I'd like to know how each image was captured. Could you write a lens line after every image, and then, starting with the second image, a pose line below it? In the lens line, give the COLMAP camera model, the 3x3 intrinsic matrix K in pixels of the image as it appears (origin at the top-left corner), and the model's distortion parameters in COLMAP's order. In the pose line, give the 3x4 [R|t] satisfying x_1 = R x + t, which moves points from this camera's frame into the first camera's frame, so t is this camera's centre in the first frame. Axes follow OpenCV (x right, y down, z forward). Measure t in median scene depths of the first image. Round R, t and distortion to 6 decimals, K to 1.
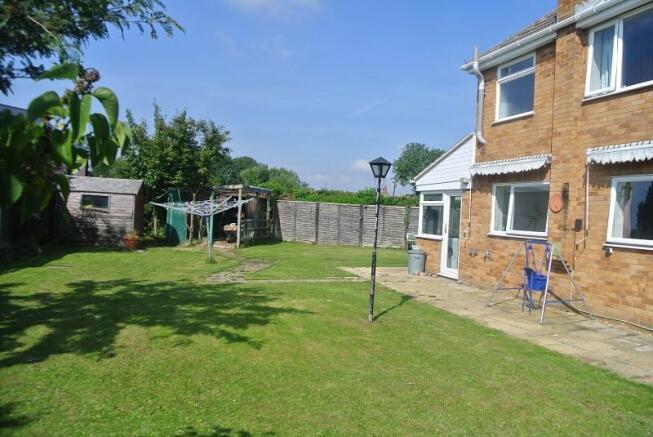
lens RADIAL K [[516.2, 0, 326.5], [0, 516.2, 218.5], [0, 0, 1]] dist [-0.073020, 0.004509]
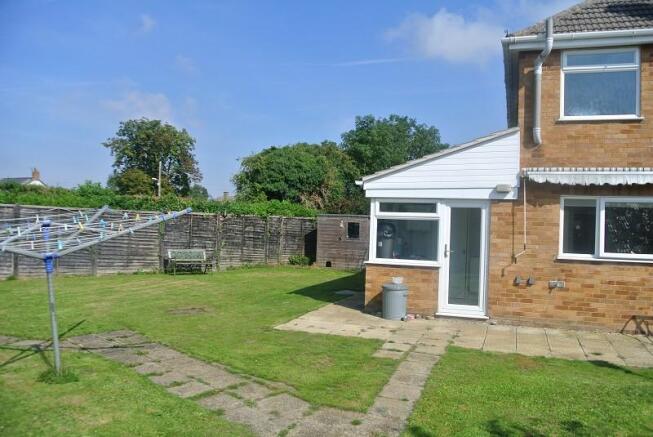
lens RADIAL K [[516.2, 0, 326.5], [0, 516.2, 218.5], [0, 0, 1]] dist [-0.073020, 0.004509]
pose [[0.594915, -0.022785, 0.803466, -0.508082], [0.009453, 0.999727, 0.021351, -0.049343], [-0.803733, -0.005107, 0.594968, 0.774945]]
